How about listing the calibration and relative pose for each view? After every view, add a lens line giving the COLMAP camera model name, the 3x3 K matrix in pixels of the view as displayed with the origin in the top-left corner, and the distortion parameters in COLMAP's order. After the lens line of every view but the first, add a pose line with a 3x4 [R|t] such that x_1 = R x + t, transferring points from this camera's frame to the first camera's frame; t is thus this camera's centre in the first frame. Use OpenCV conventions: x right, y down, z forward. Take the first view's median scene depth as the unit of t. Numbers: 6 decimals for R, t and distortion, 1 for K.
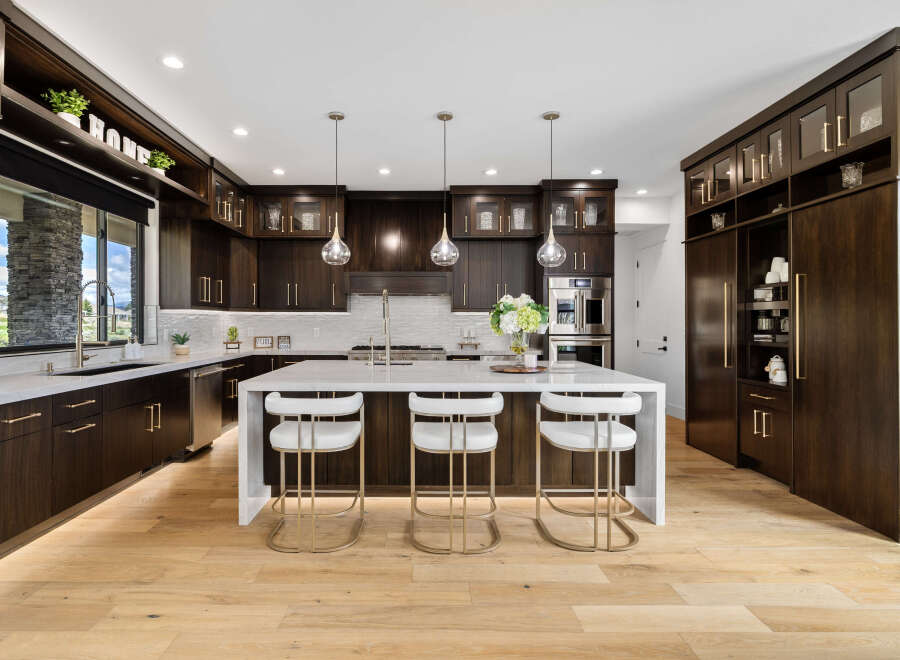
lens RADIAL K [[478.6, 0, 420.1], [0, 478.6, 323.4], [0, 0, 1]] dist [-0.007338, 0.000356]
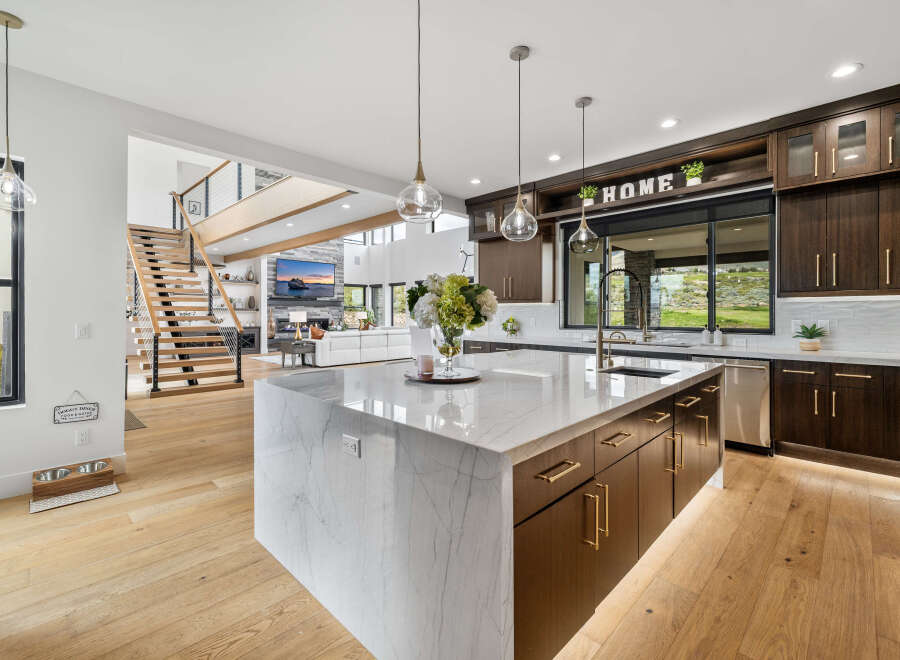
lens RADIAL K [[415.4, 0, 450.6], [0, 415.4, 315.6], [0, 0, 1]] dist [0.002157, 0.000669]
pose [[-0.700547, 0.004001, -0.713595, 0.422468], [-0.003026, 0.999959, 0.008577, -0.000846], [0.713600, 0.008167, -0.700506, 0.944219]]
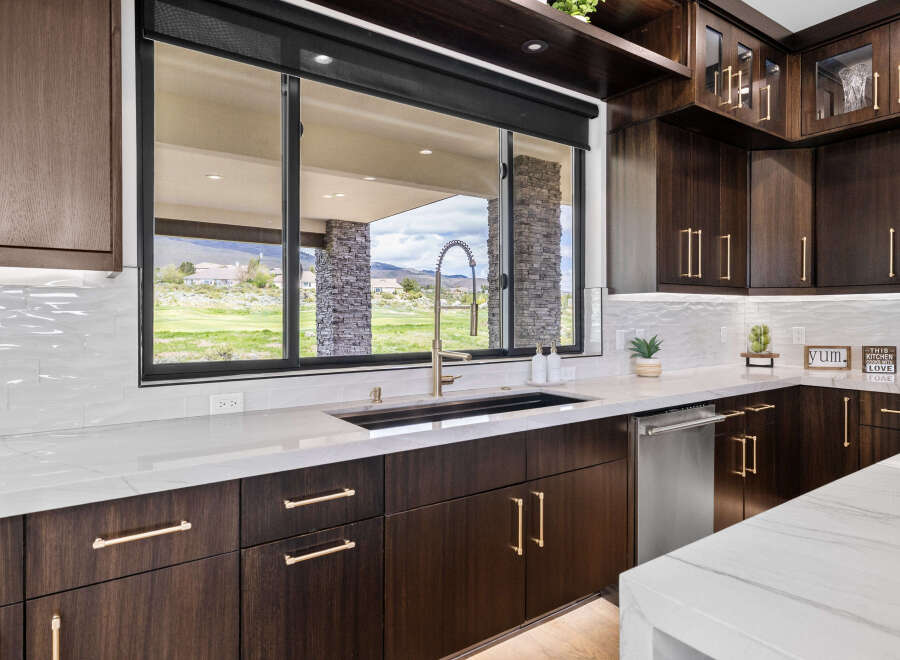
lens RADIAL K [[542.0, 0, 445.9], [0, 542.0, 321.1], [0, 0, 1]] dist [-0.005673, -0.002205]
pose [[0.574405, 0.006325, -0.818547, -0.110520], [-0.000720, 0.999974, 0.007222, -0.001852], [0.818571, -0.003560, 0.574394, 0.401633]]
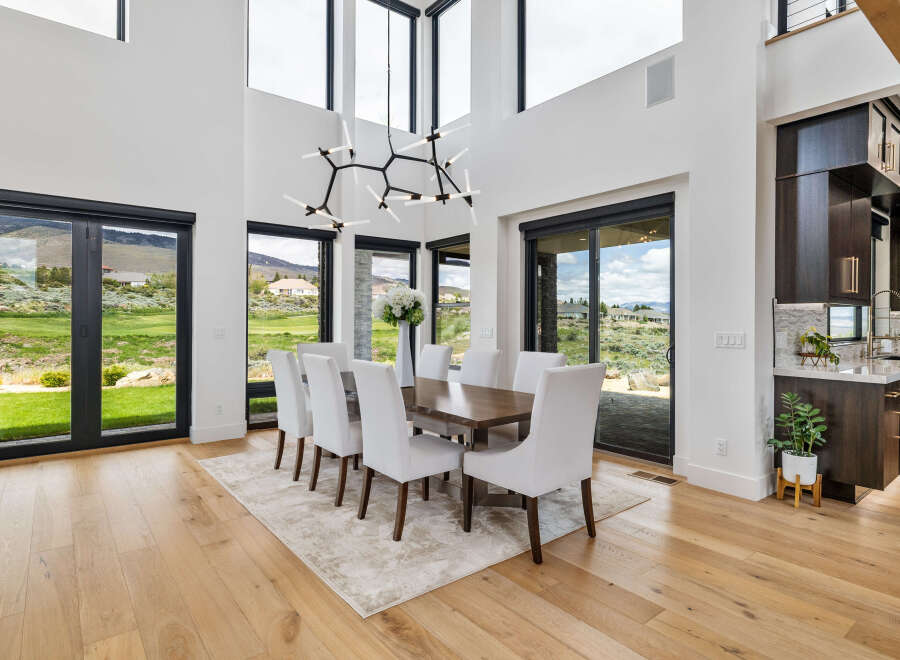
lens RADIAL K [[502.7, 0, 446.8], [0, 502.7, 324.2], [0, 0, 1]] dist [-0.001026, -0.000518]
pose [[0.617676, 0.006107, -0.786409, -0.213105], [-0.005708, 0.999978, 0.003281, 0.003874], [0.786412, 0.002462, 0.617698, -0.505336]]
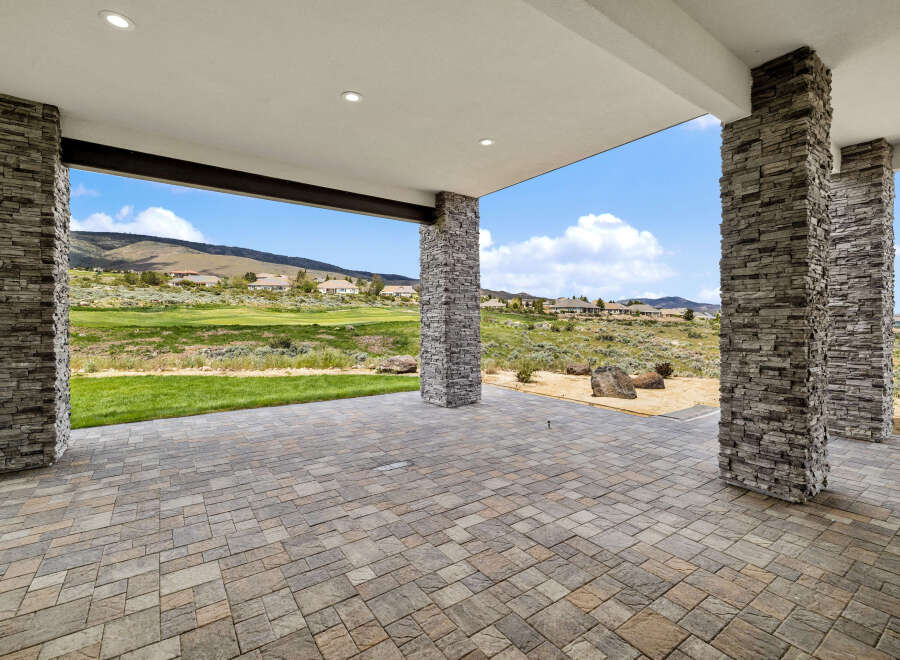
lens RADIAL K [[415.4, 0, 444.3], [0, 415.4, 322.7], [0, 0, 1]] dist [0.002157, 0.000669]
pose [[0.568742, 0.014746, -0.822384, -0.666684], [-0.003807, 0.999876, 0.015296, 0.050700], [0.822508, -0.005569, 0.568727, 0.399216]]
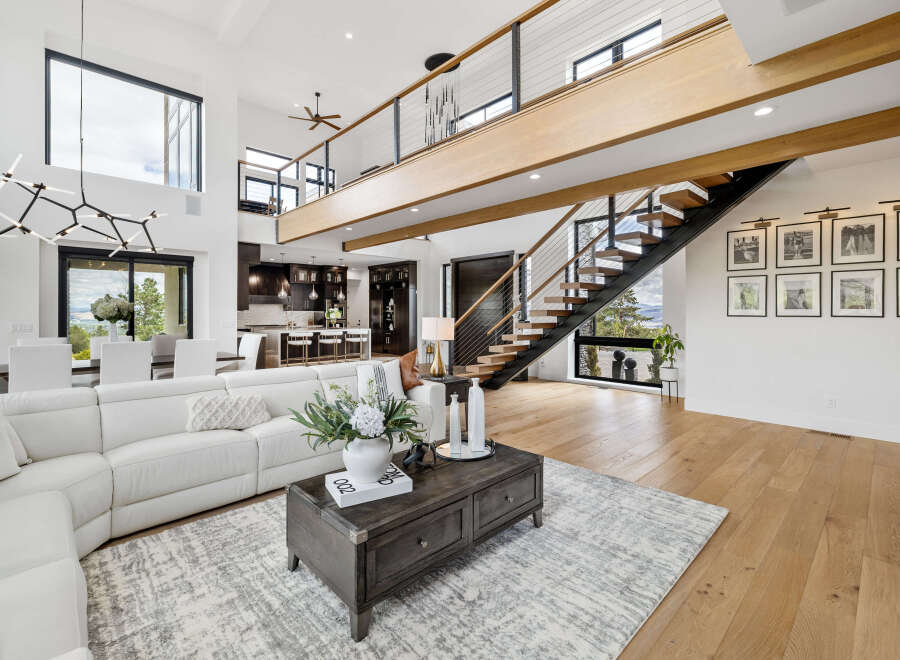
lens RADIAL K [[415.4, 0, 446.6], [0, 415.4, 316.2], [0, 0, 1]] dist [0.002157, 0.000669]
pose [[0.728386, -0.005179, 0.685148, -0.883013], [0.001884, 0.999983, 0.005557, -0.008555], [-0.685165, -0.002757, 0.728383, -1.259596]]
